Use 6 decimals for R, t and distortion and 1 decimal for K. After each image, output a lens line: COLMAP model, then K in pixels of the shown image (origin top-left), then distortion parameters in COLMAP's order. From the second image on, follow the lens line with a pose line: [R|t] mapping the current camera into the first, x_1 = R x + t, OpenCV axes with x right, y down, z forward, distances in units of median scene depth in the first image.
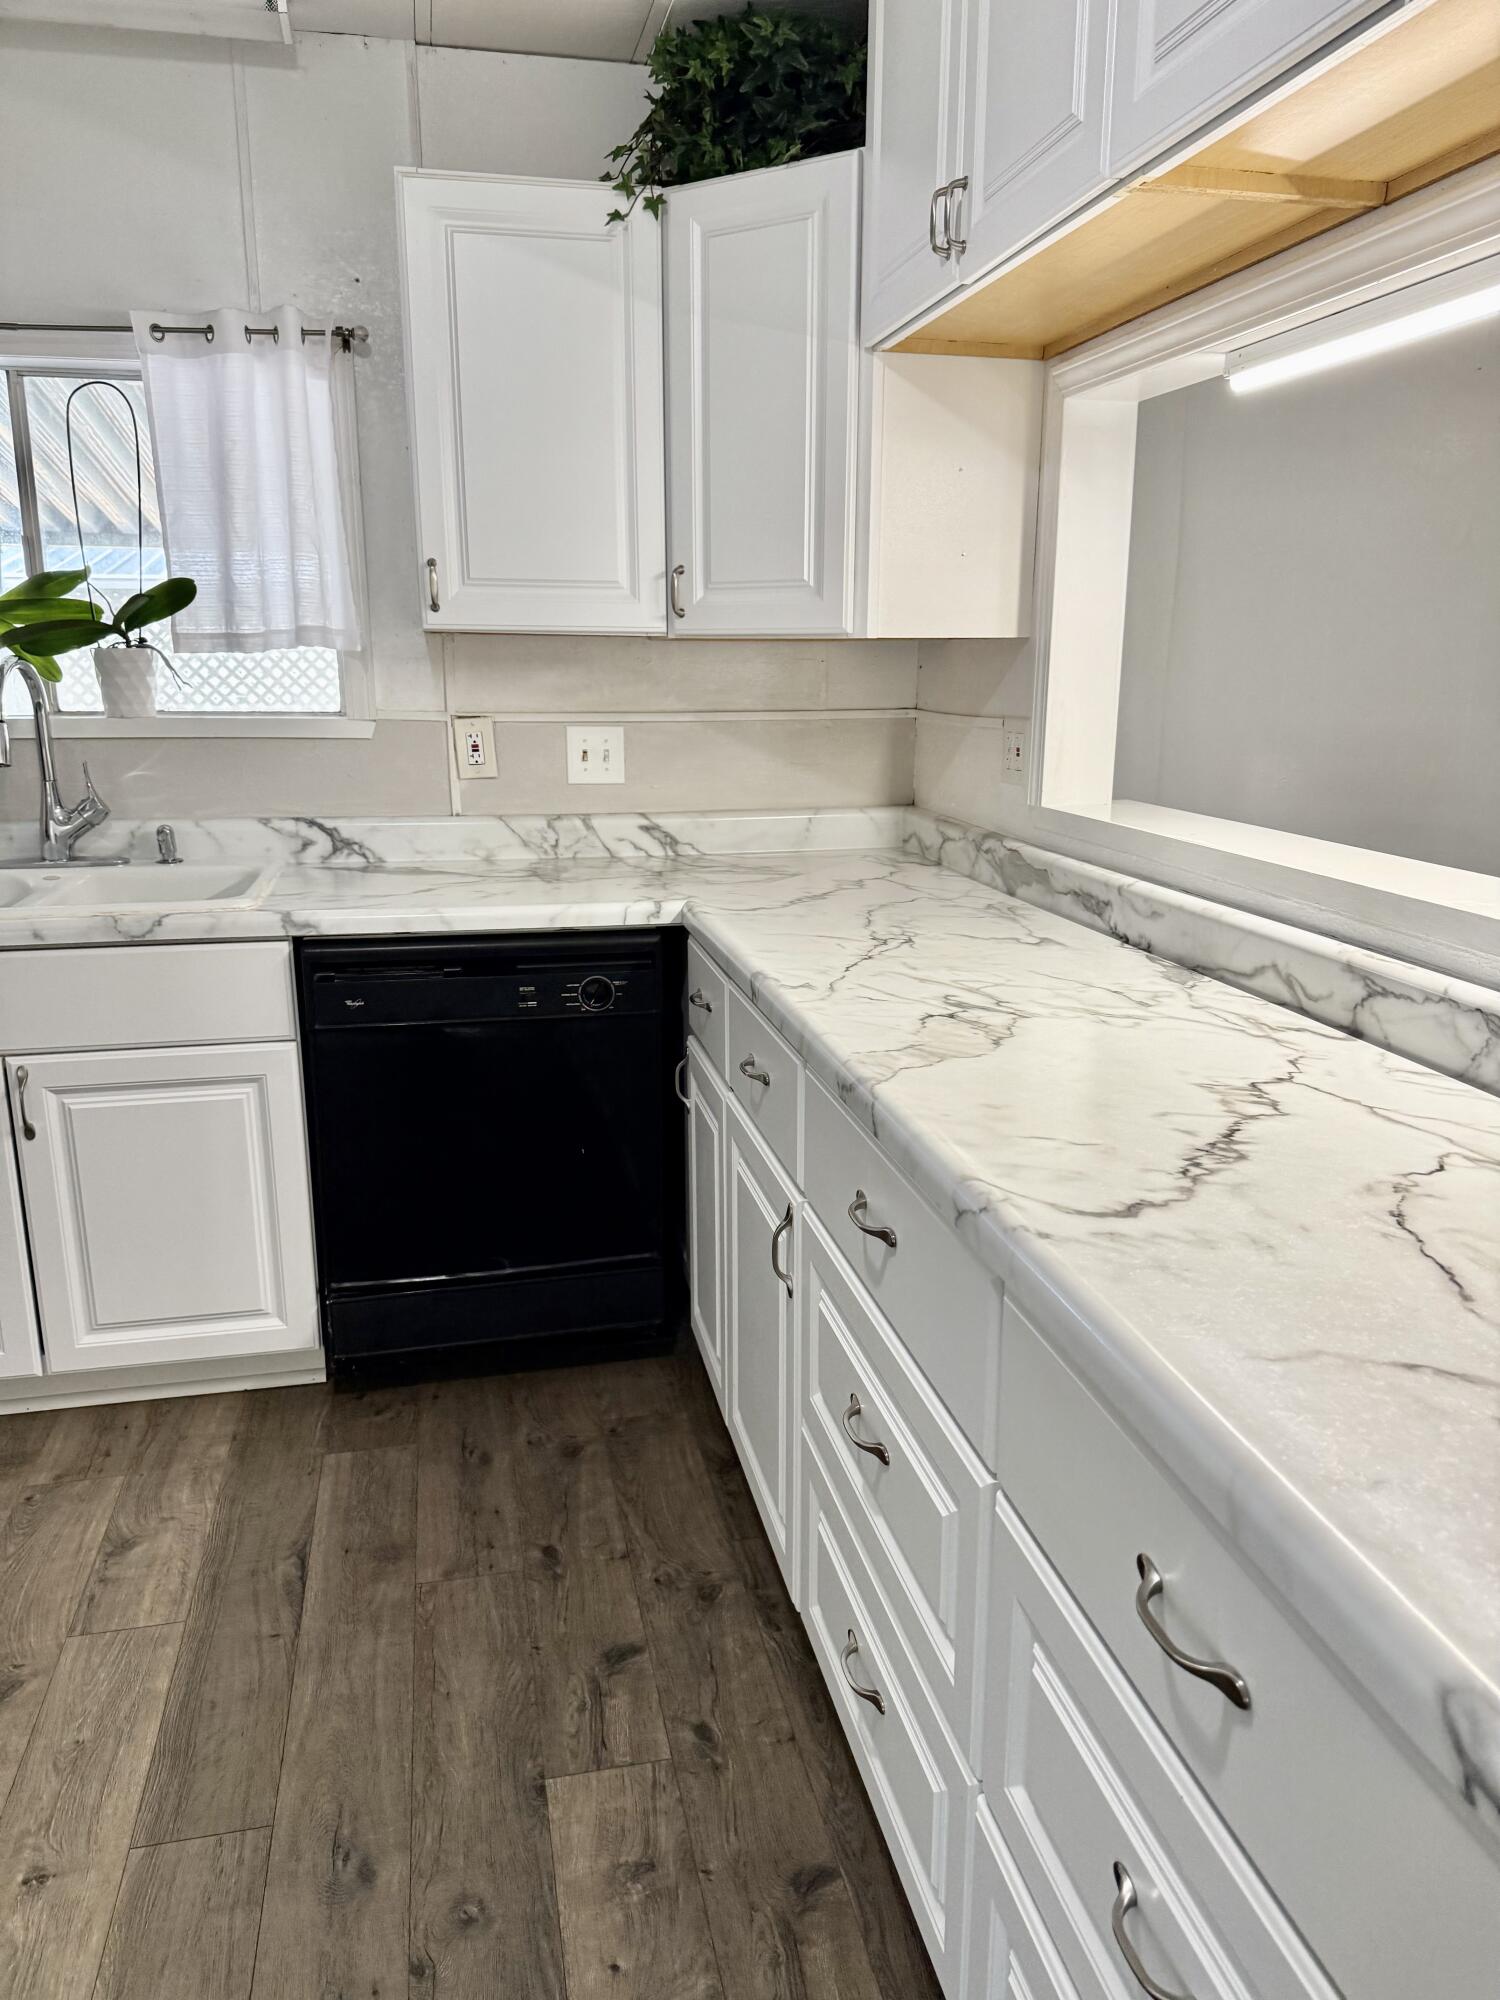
lens RADIAL K [[1427.6, 0, 760.6], [0, 1427.6, 1002.1], [0, 0, 1]] dist [0.010896, -0.008702]
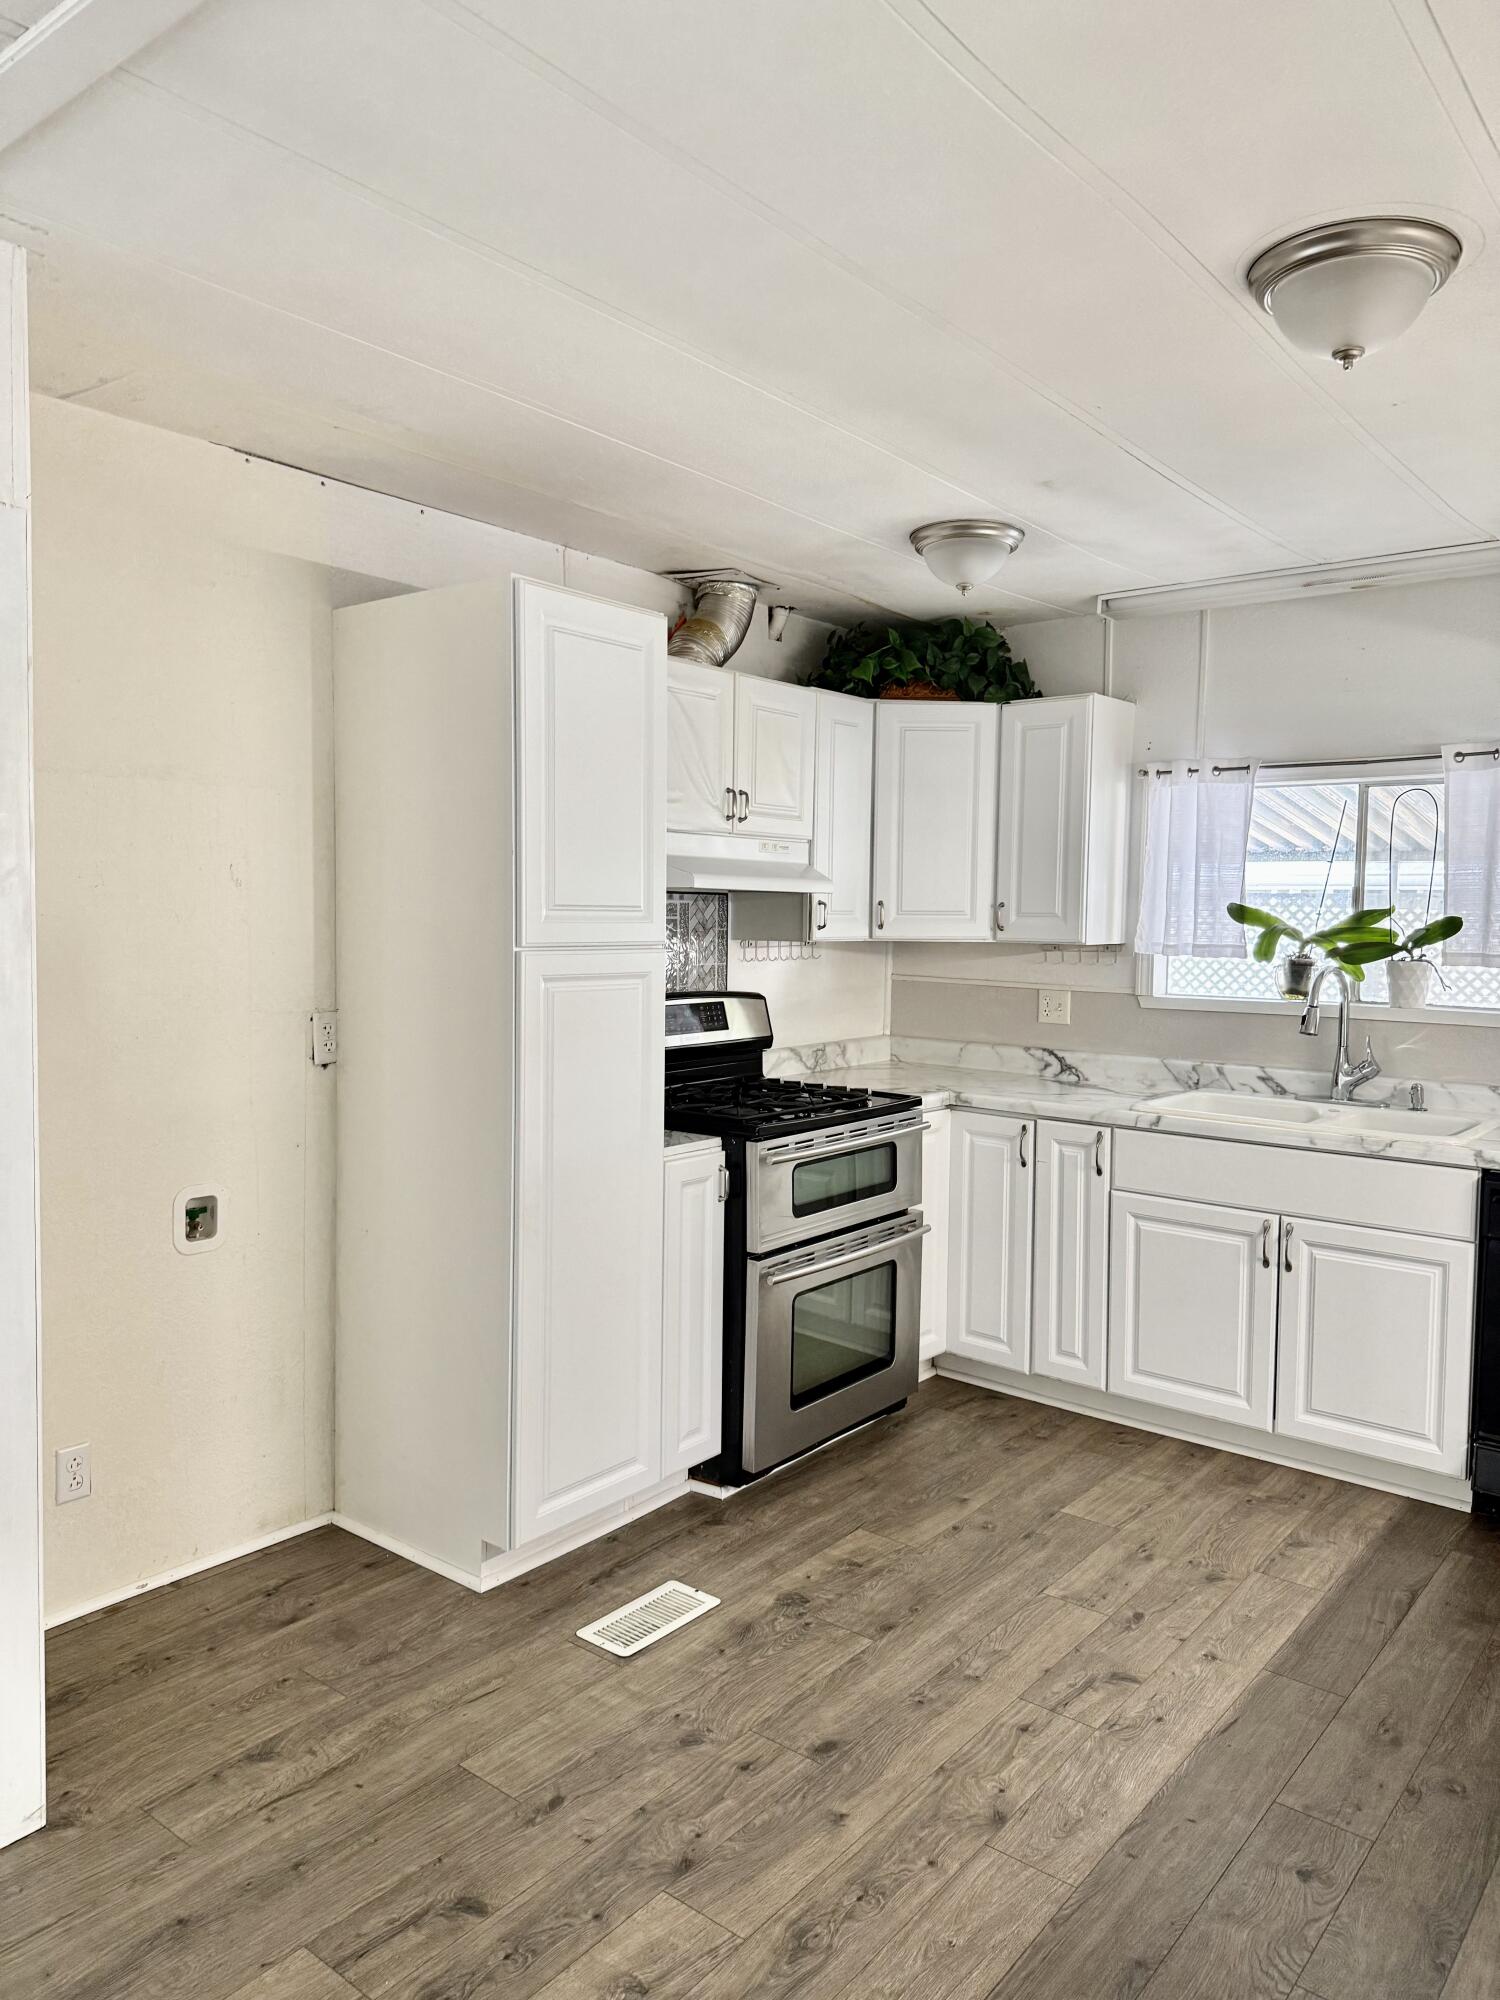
lens RADIAL K [[1410.6, 0, 702.3], [0, 1410.6, 979.5], [0, 0, 1]] dist [0.024588, -0.052239]
pose [[0.603224, 0.047900, -0.796132, 0.303616], [-0.200923, 0.975128, -0.093569, 0.055794], [0.771849, 0.216404, 0.597845, -0.463316]]
